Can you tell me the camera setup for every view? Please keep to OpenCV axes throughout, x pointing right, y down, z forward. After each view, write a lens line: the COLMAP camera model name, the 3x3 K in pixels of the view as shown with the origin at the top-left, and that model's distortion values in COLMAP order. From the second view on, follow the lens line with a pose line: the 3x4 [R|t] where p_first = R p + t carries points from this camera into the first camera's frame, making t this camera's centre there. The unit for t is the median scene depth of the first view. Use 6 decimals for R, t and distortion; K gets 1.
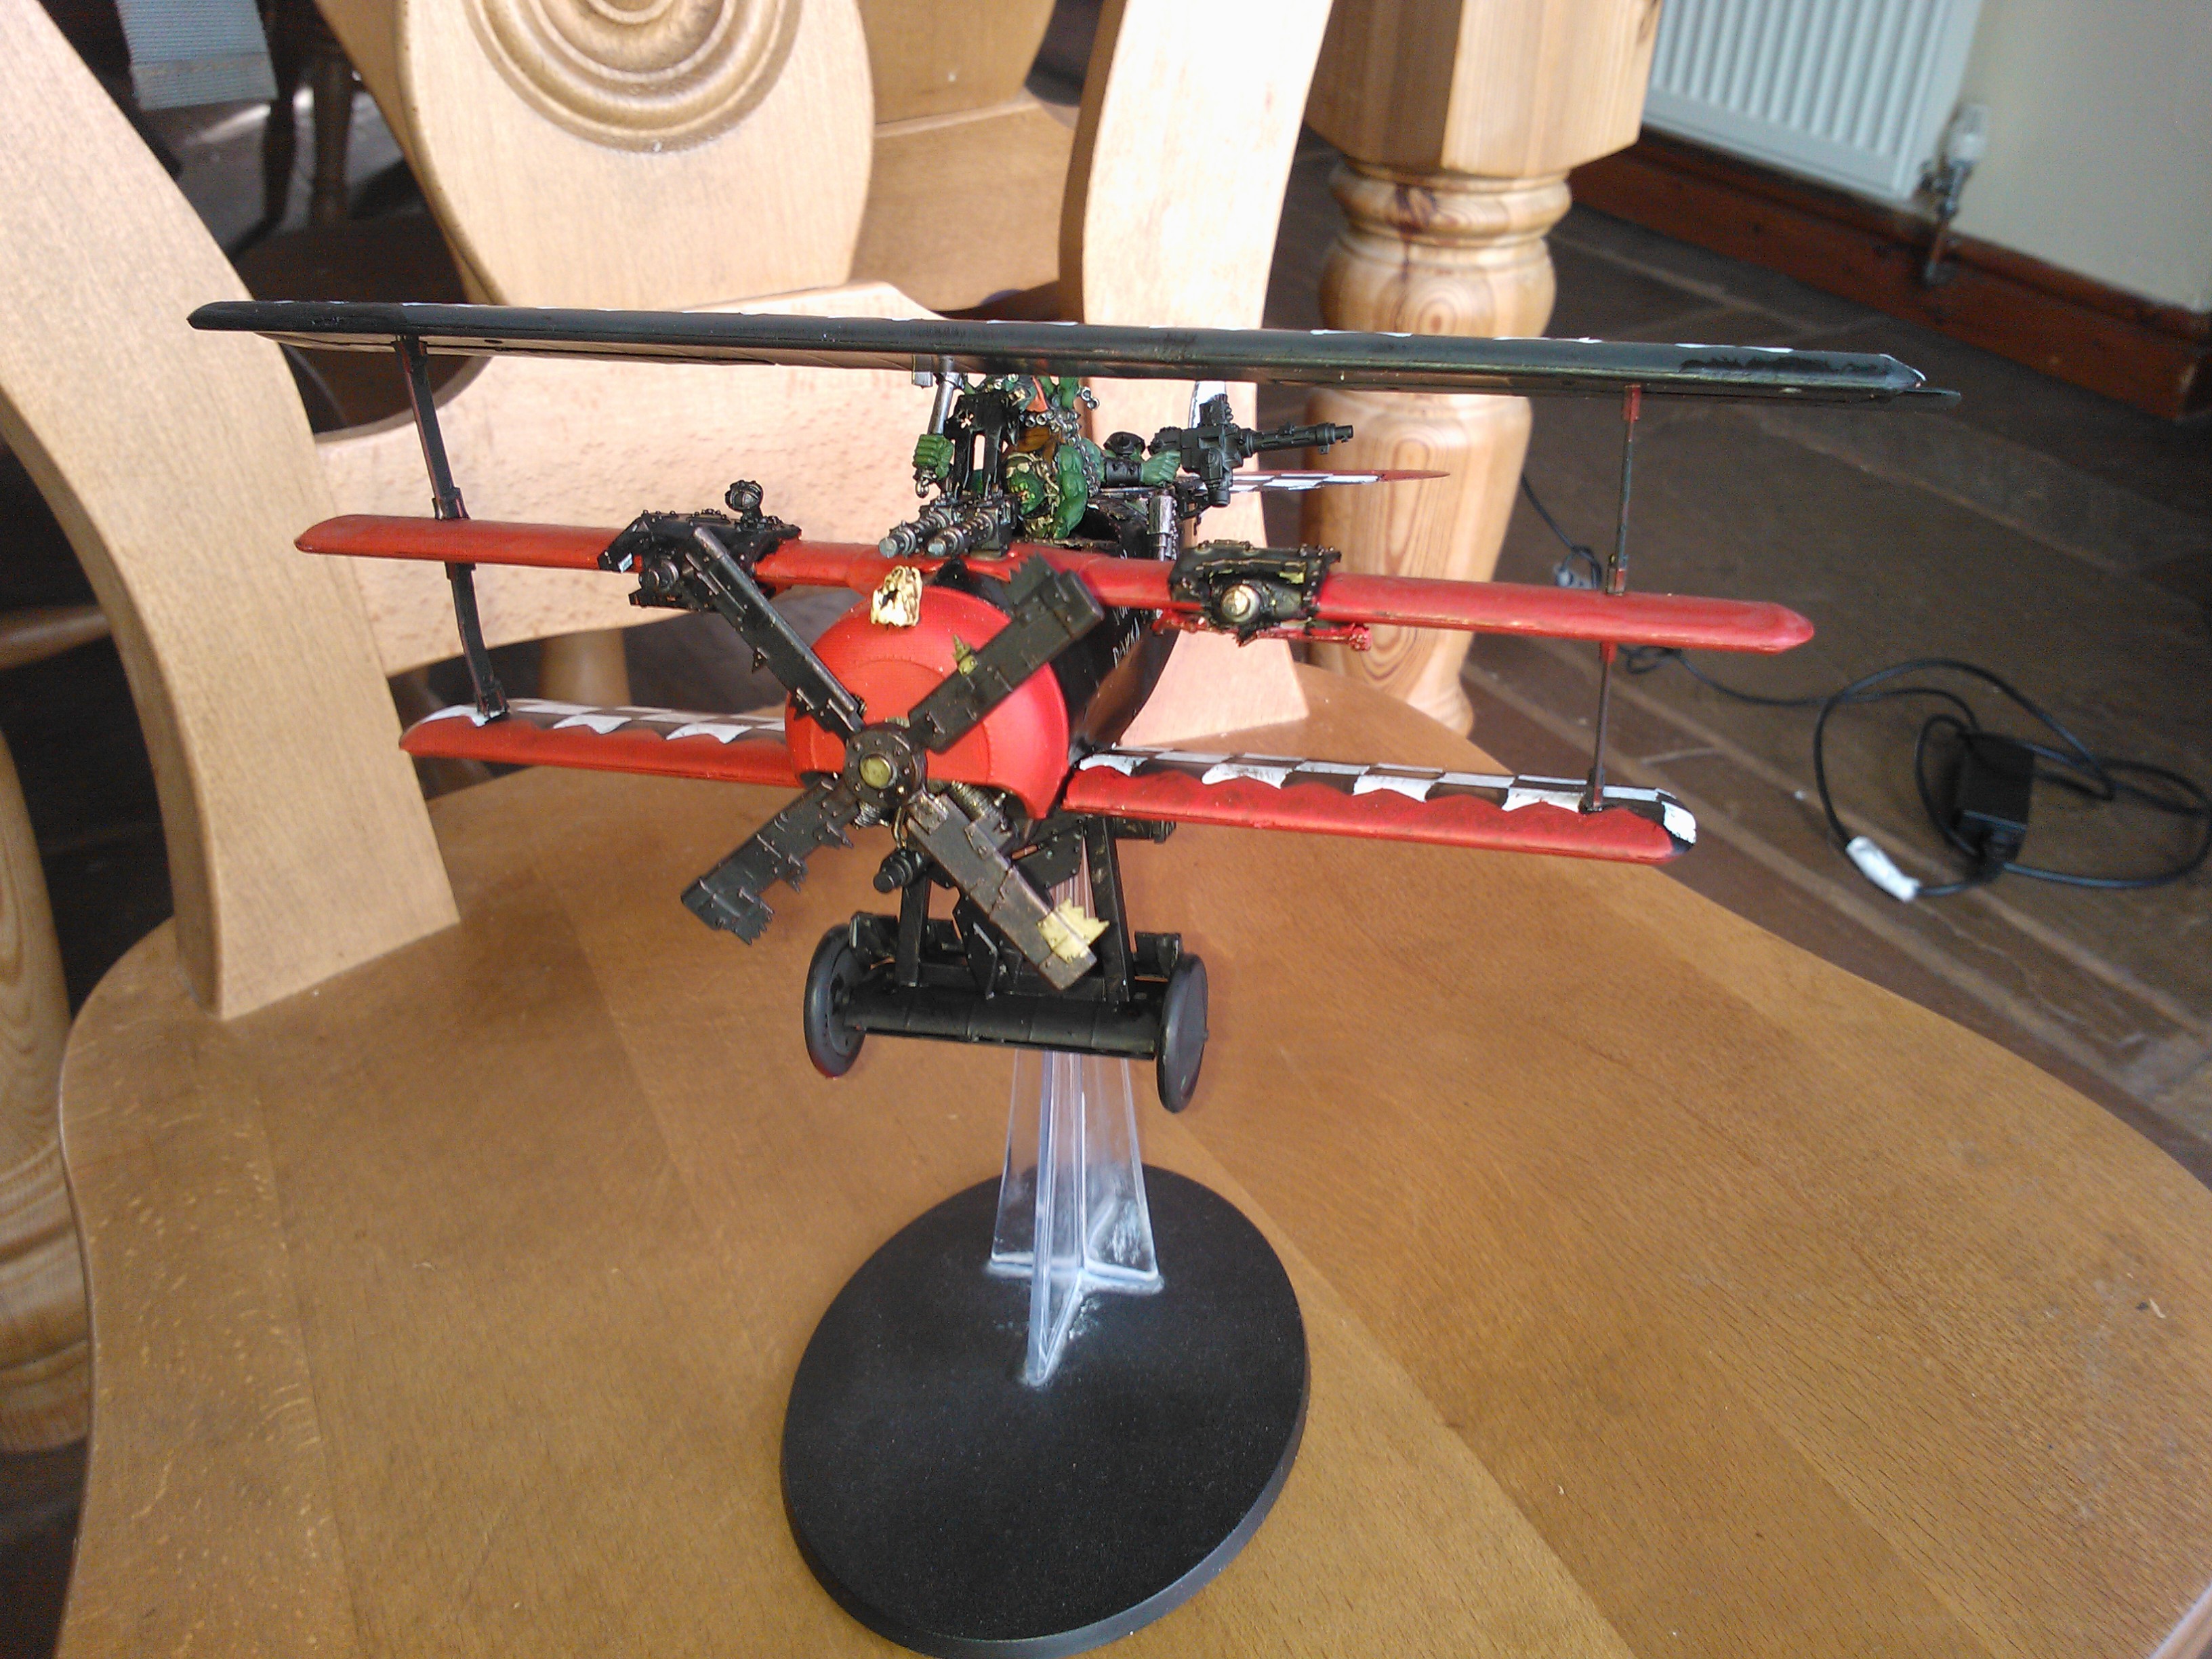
lens RADIAL K [[1850.4, 0, 1105.6], [0, 1850.4, 833.1], [0, 0, 1]] dist [-0.000818, -0.020634]
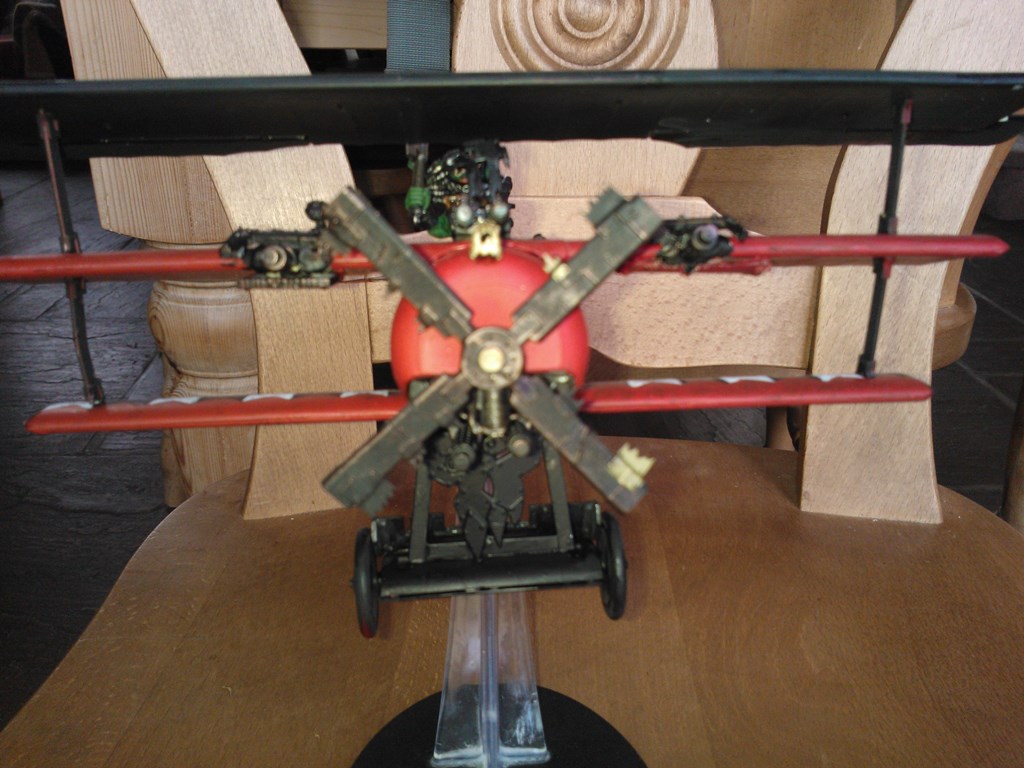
lens RADIAL K [[856.6, 0, 513.4], [0, 856.6, 380.3], [0, 0, 1]] dist [-0.000818, -0.020634]
pose [[0.875562, 0.193717, -0.442566, 0.119609], [-0.266346, 0.957845, -0.107672, -0.013228], [0.403052, 0.212149, 0.890248, 0.313575]]
